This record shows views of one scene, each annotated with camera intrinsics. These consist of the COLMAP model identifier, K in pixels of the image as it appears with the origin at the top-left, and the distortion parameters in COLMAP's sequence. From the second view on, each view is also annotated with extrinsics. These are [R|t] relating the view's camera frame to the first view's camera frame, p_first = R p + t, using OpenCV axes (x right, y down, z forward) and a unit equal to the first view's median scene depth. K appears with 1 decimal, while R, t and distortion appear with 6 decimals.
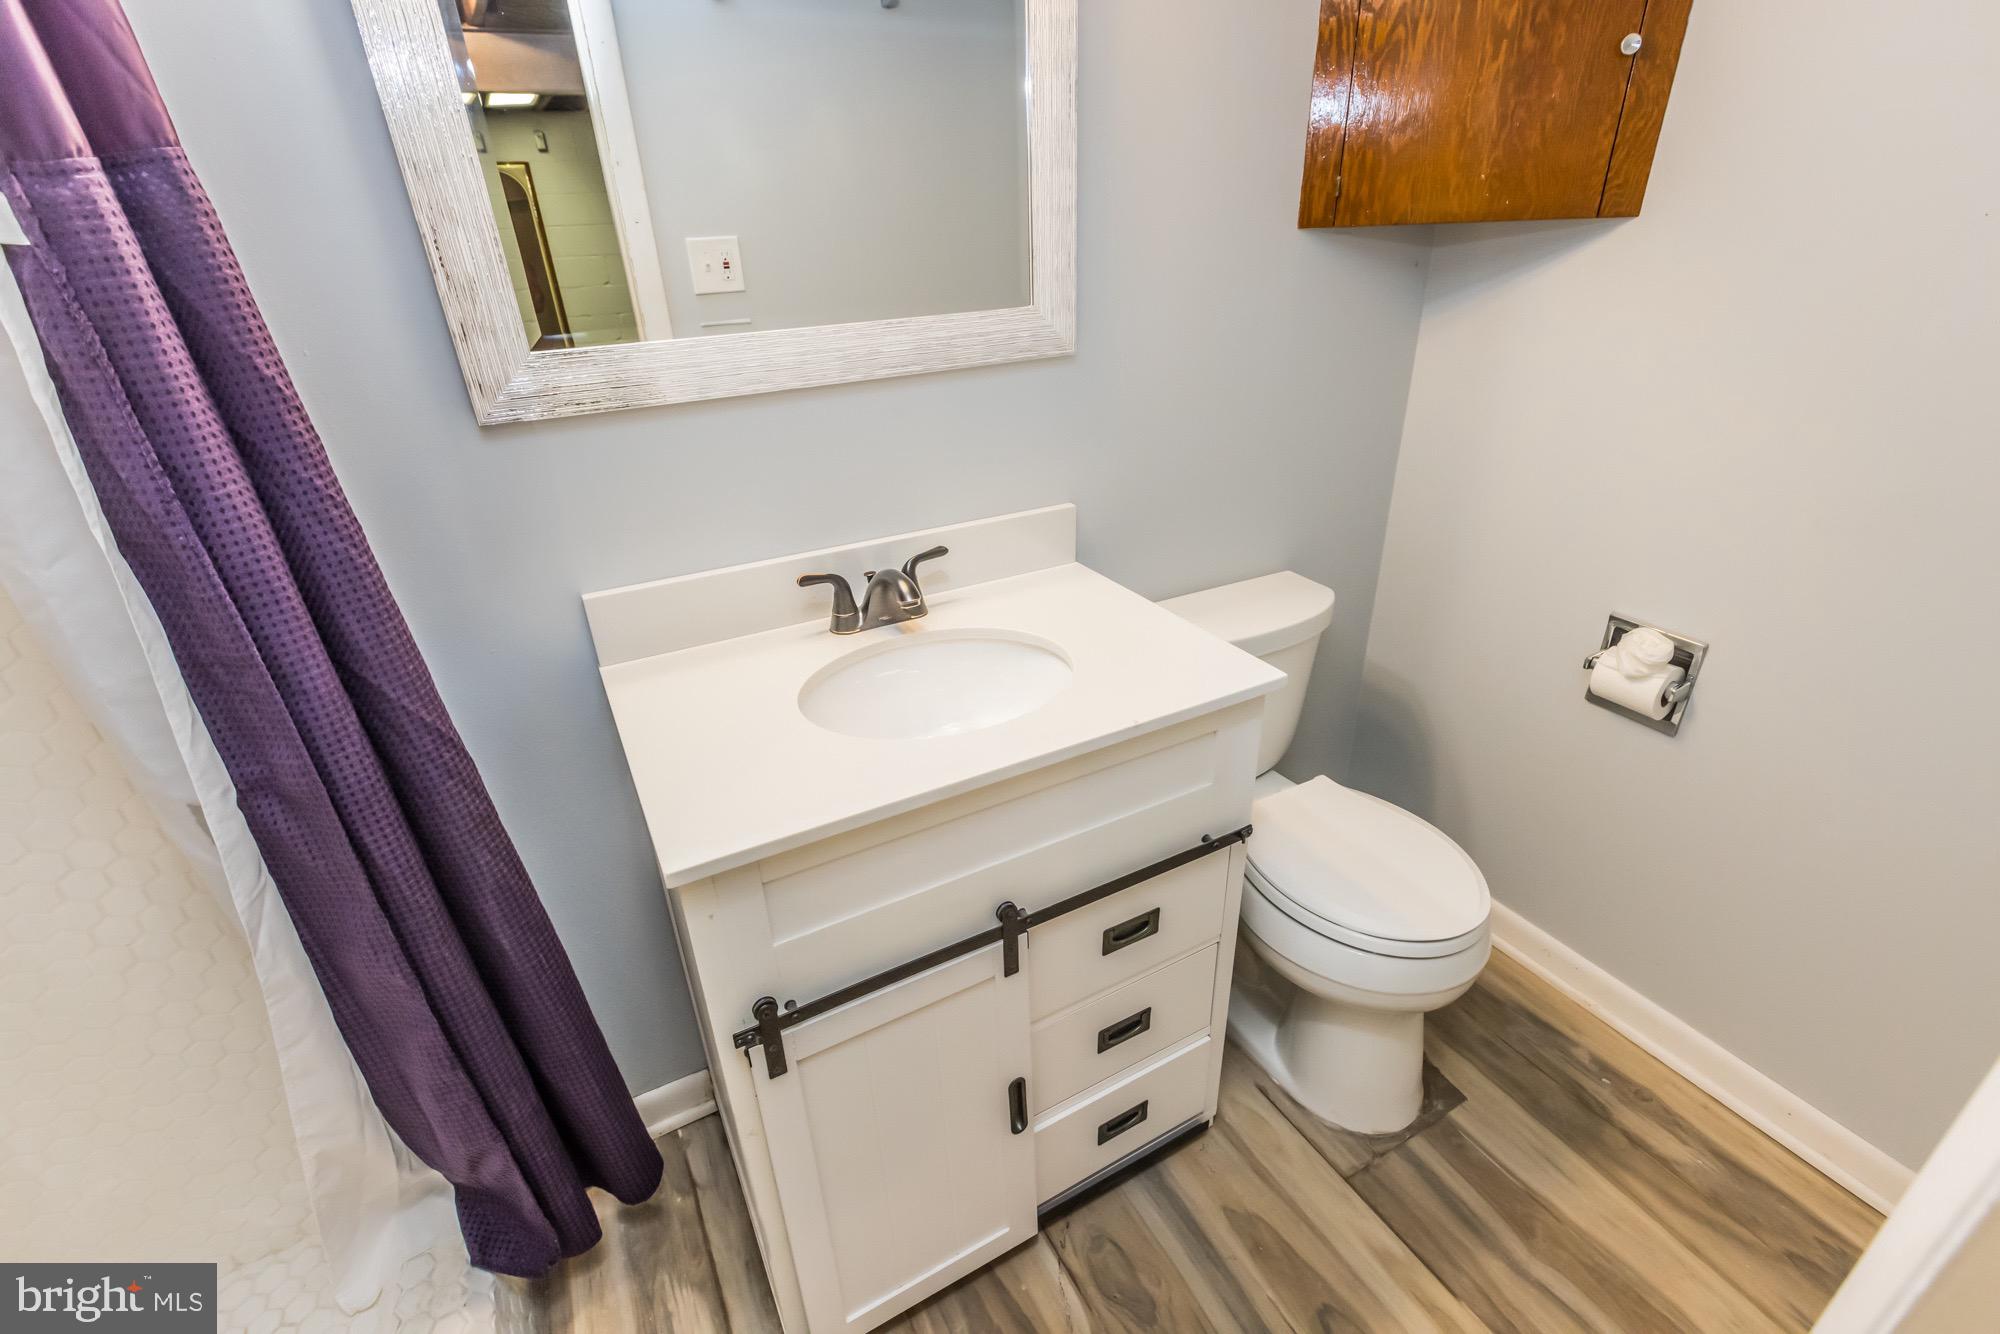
lens RADIAL K [[908.7, 0, 1022.2], [0, 908.7, 669.9], [0, 0, 1]] dist [0.002139, 0.000447]
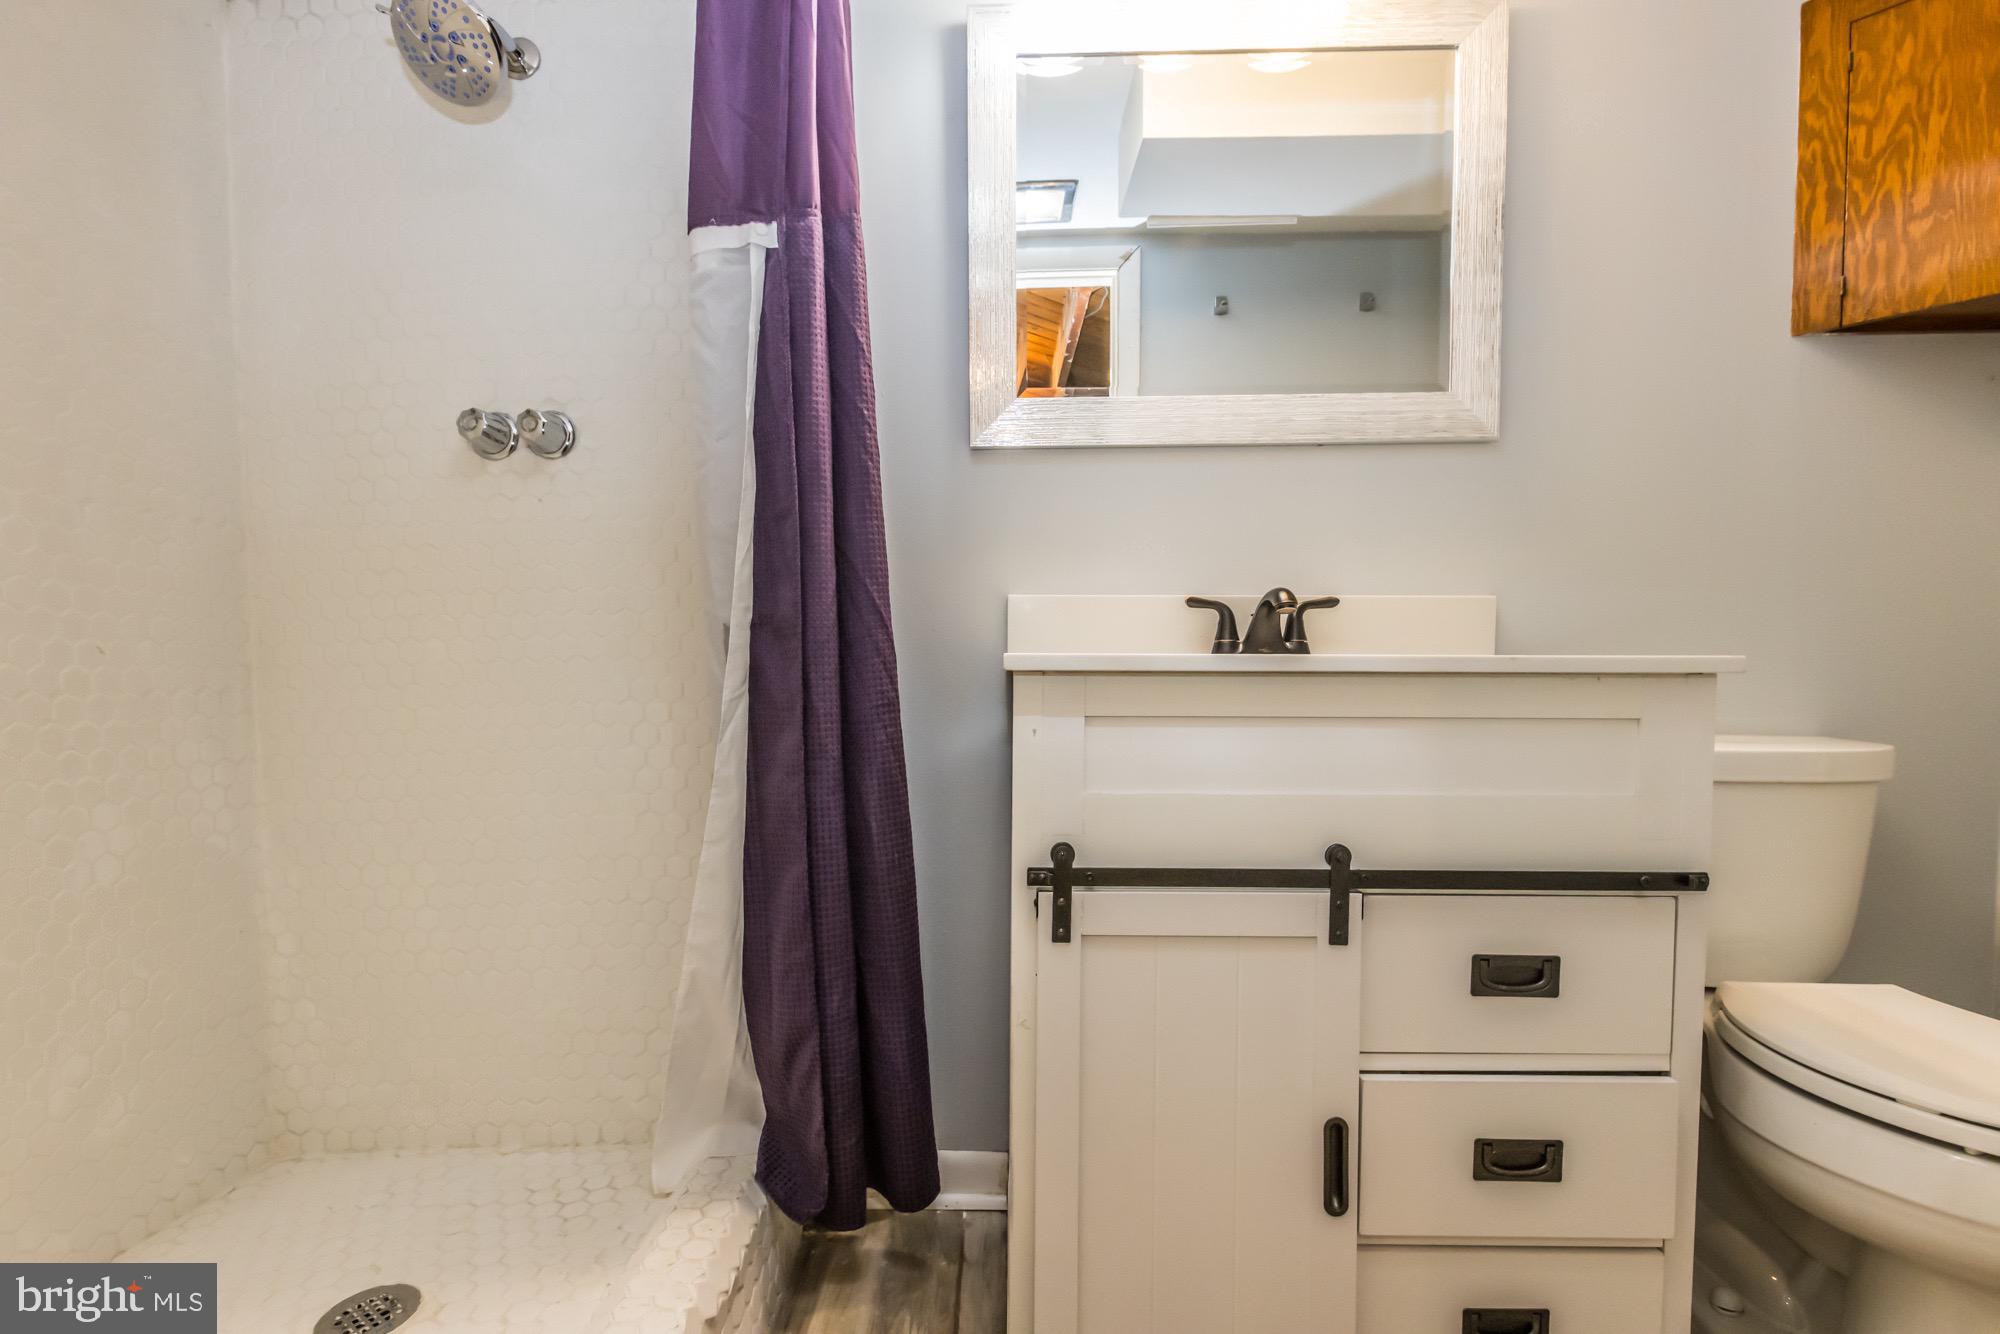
lens RADIAL K [[921.5, 0, 982.9], [0, 921.5, 625.3], [0, 0, 1]] dist [-0.000011, -0.000066]
pose [[0.860183, 0.043686, -0.508110, 0.108072], [-0.251238, 0.903335, -0.347657, 0.380687], [0.443806, 0.426705, 0.788009, 0.037150]]
